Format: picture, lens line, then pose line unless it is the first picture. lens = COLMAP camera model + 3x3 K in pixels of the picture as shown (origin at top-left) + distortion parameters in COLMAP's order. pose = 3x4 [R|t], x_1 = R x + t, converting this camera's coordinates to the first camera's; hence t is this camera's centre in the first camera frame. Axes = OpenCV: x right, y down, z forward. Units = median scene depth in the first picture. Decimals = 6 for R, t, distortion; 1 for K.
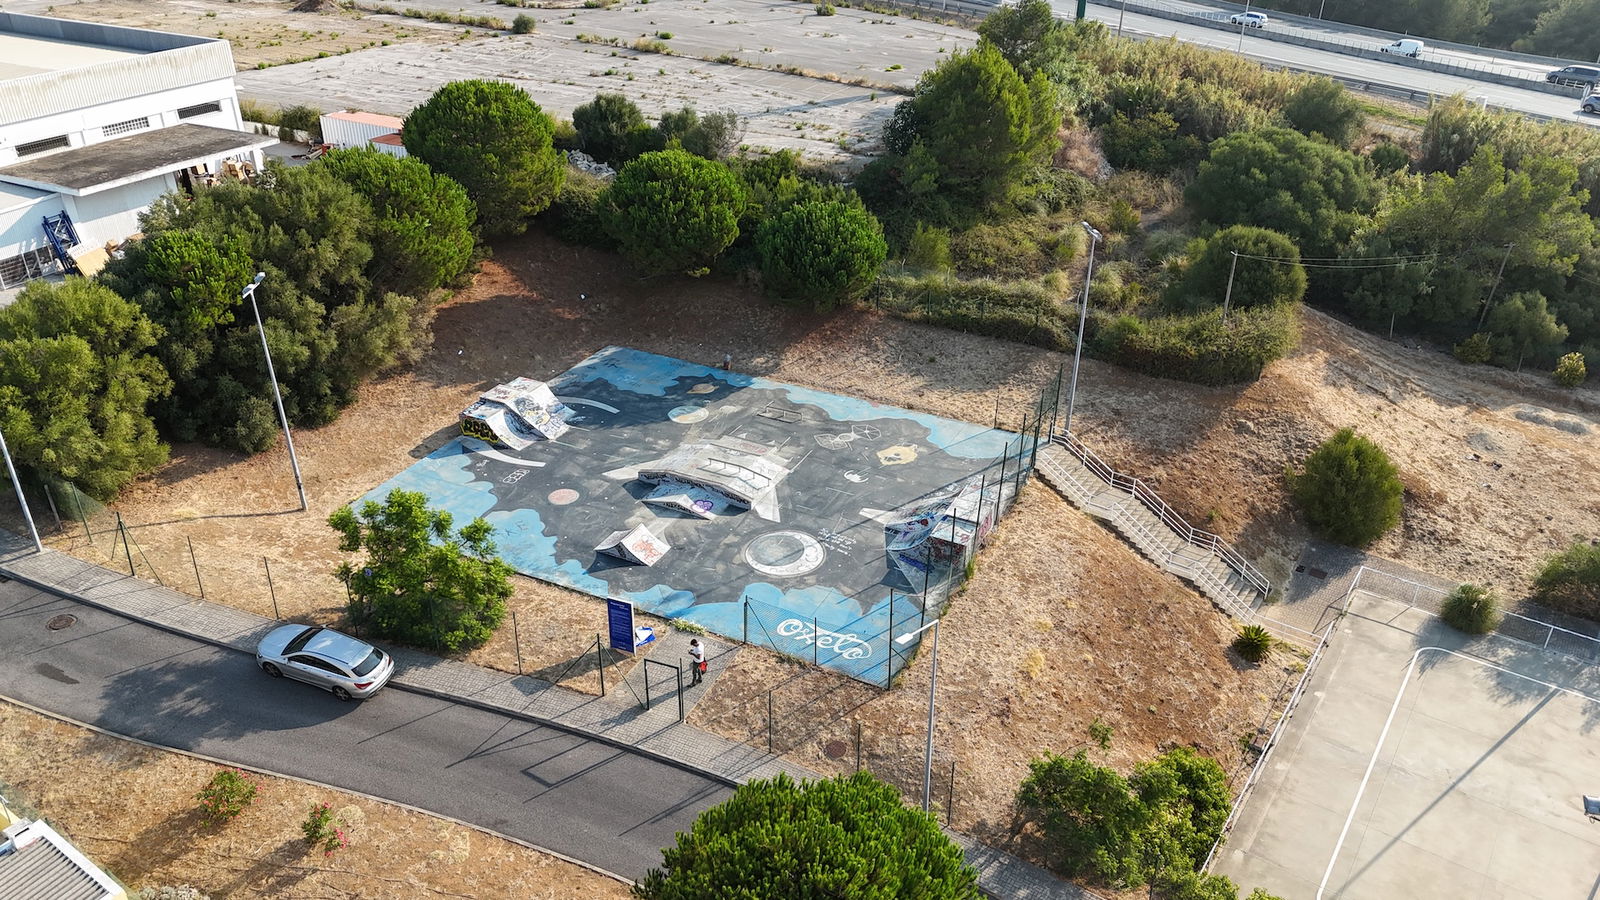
lens RADIAL K [[1173.9, 0, 800.0], [0, 1173.9, 450.0], [0, 0, 1]] dist [0.081230, -0.085173]
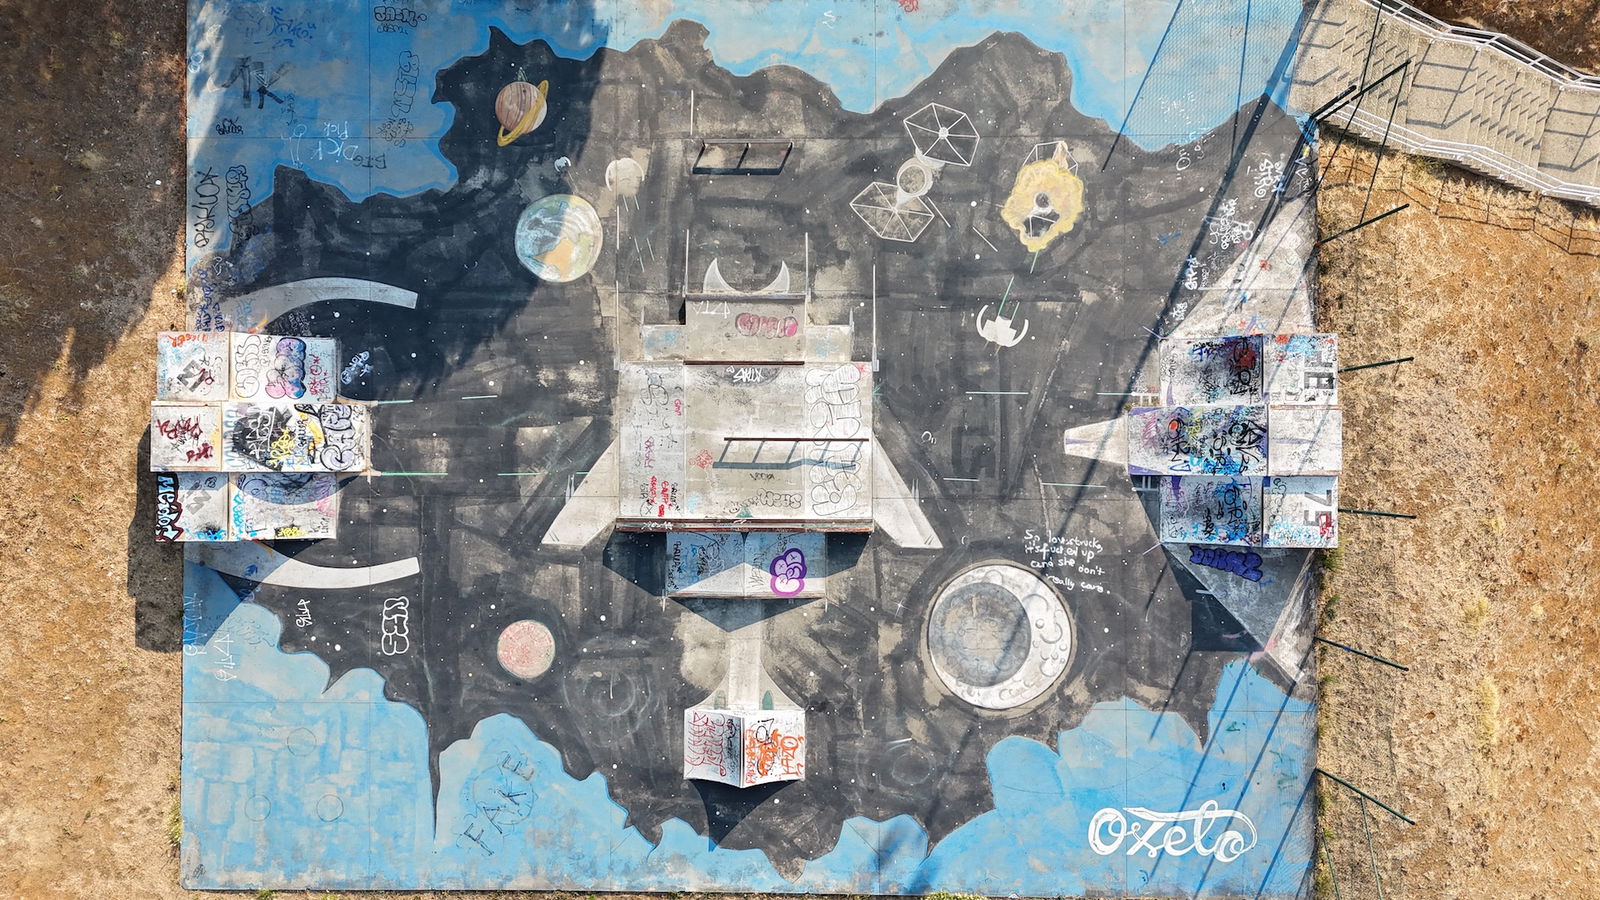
lens RADIAL K [[1173.9, 0, 800.0], [0, 1173.9, 450.0], [0, 0, 1]] dist [0.081230, -0.085173]
pose [[0.897686, -0.439724, -0.028340, -0.036978], [0.240813, 0.435719, 0.867270, -0.394993], [-0.369012, -0.785361, 0.497030, 0.720352]]
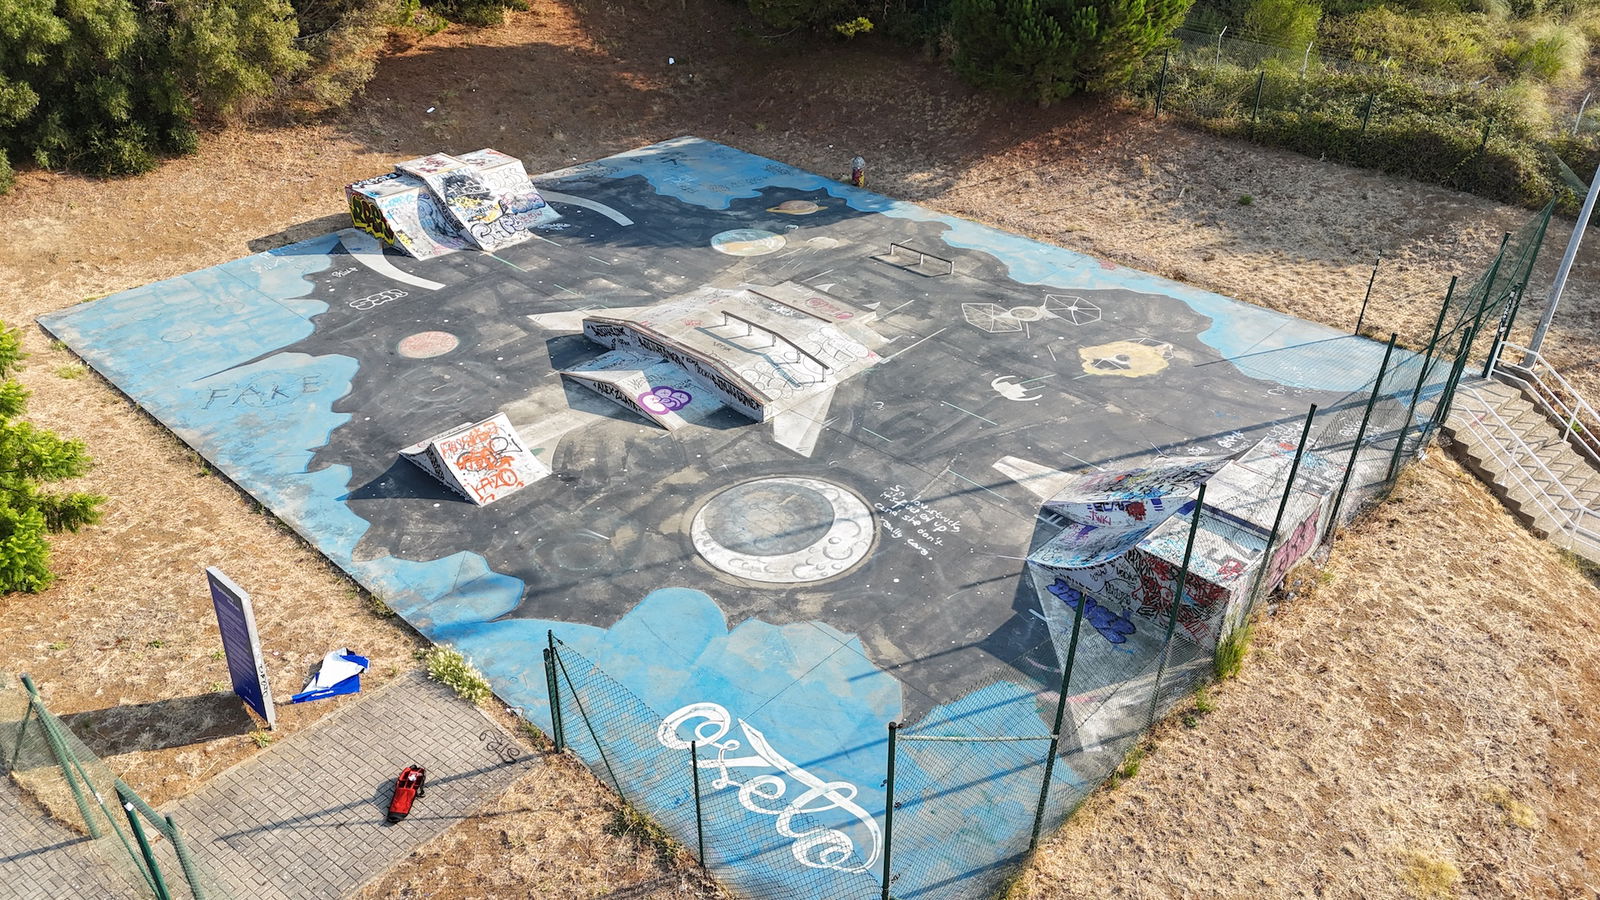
lens RADIAL K [[1173.9, 0, 800.0], [0, 1173.9, 450.0], [0, 0, 1]] dist [0.081230, -0.085173]
pose [[0.957012, 0.149518, -0.248541, 0.082716], [-0.136732, 0.988269, 0.068038, 0.026029], [0.255798, -0.031130, 0.966229, 0.511736]]
